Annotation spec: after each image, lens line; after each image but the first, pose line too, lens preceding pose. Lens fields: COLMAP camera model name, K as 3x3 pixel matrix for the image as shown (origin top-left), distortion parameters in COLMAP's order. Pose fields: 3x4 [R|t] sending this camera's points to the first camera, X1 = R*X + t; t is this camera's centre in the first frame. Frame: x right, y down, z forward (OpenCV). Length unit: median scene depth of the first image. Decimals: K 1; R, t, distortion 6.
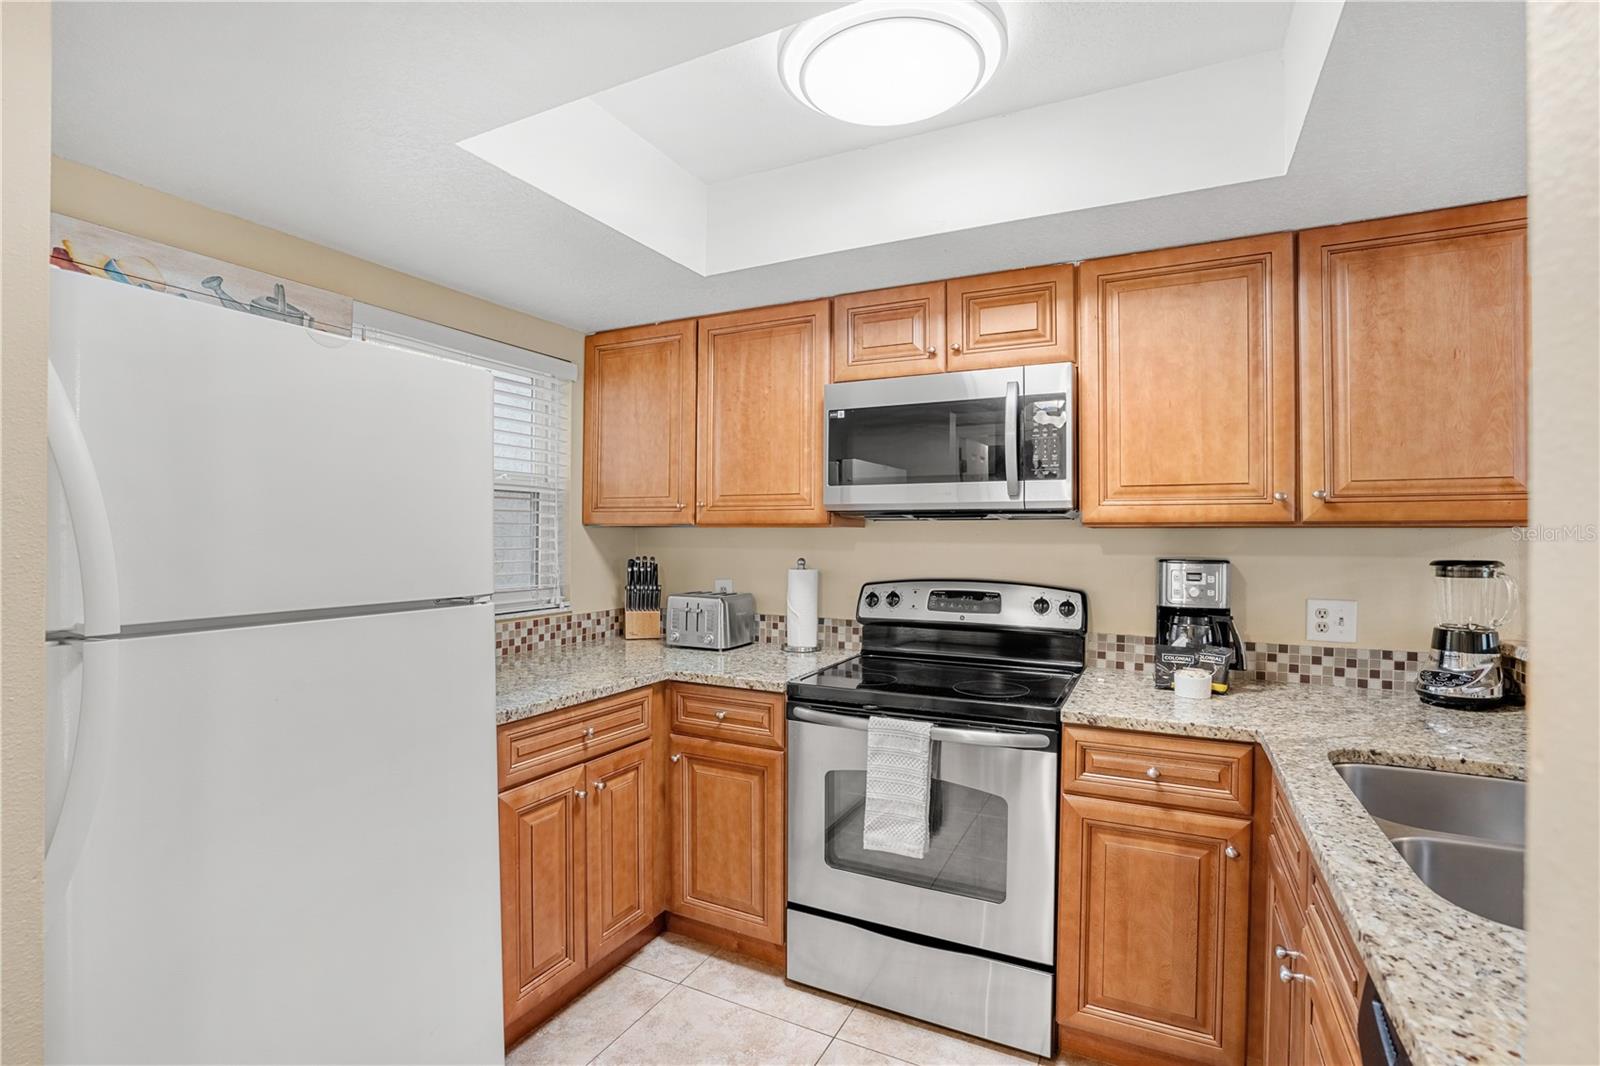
lens RADIAL K [[746.0, 0, 800.6], [0, 746.0, 535.0], [0, 0, 1]] dist [-0.033898, 0.010599]
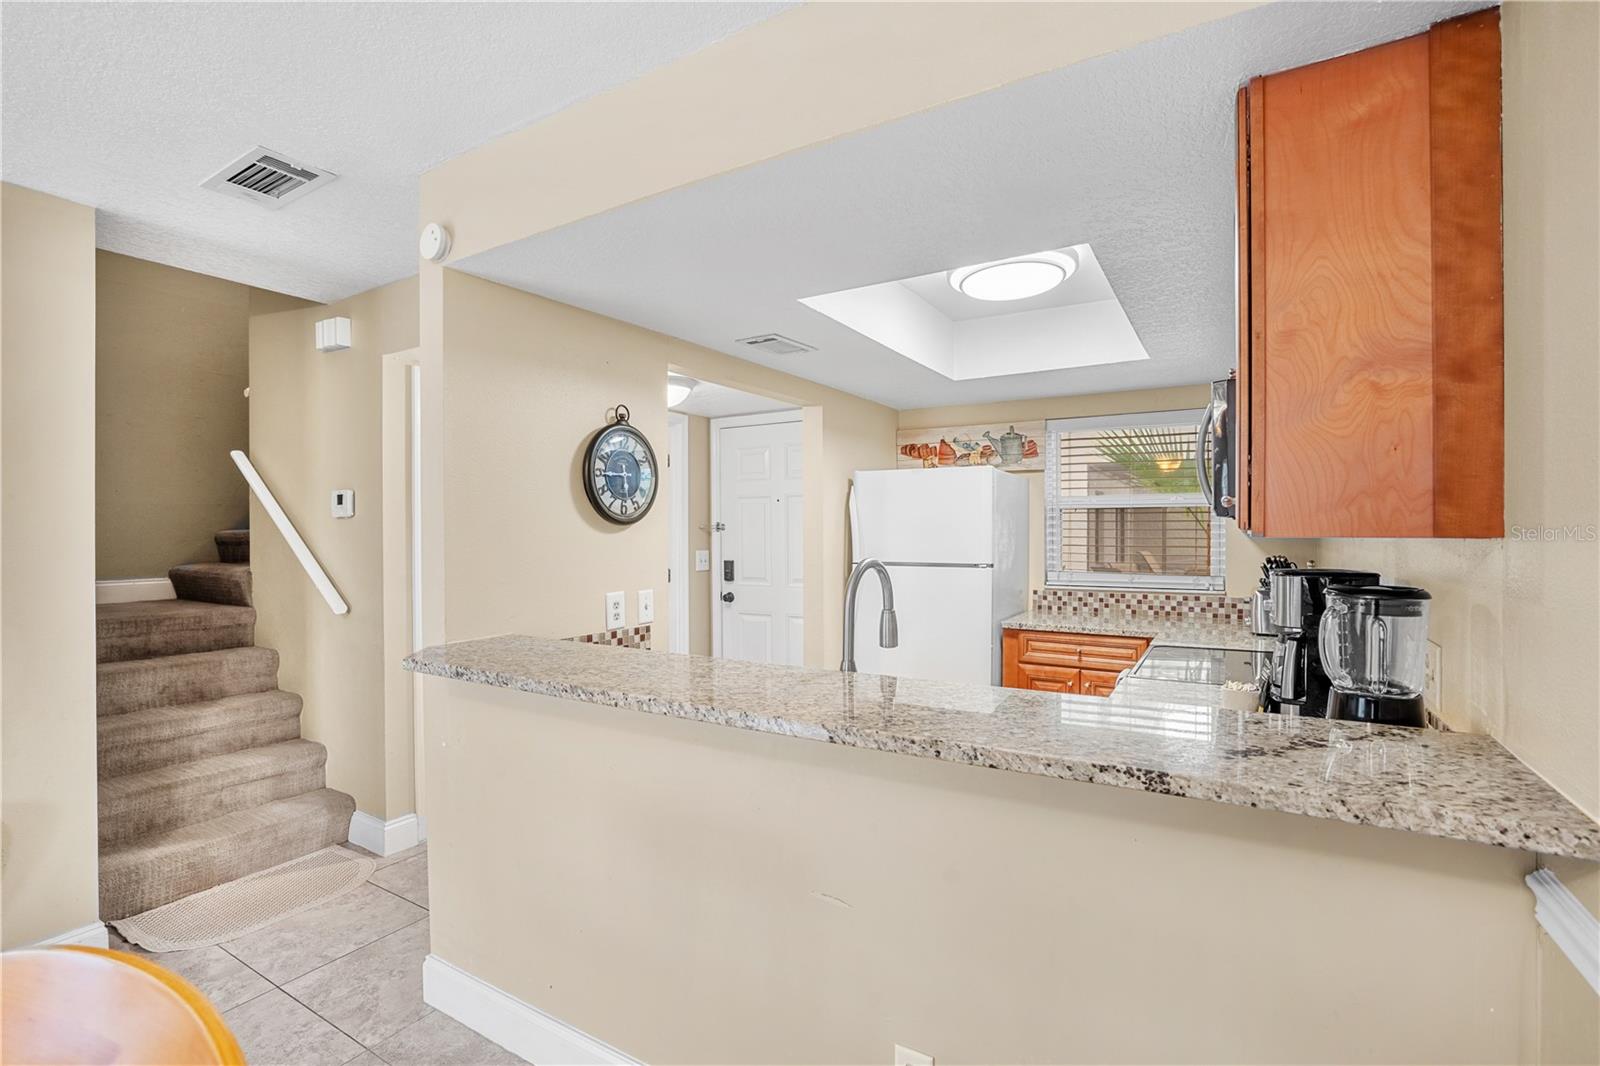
lens RADIAL K [[746.0, 0, 799.3], [0, 746.0, 535.8], [0, 0, 1]] dist [-0.033898, 0.010599]
pose [[-0.078694, 0.007303, -0.996872, 1.124187], [-0.001890, 0.999970, 0.007475, -0.011725], [0.996897, 0.002472, -0.078678, 0.363184]]
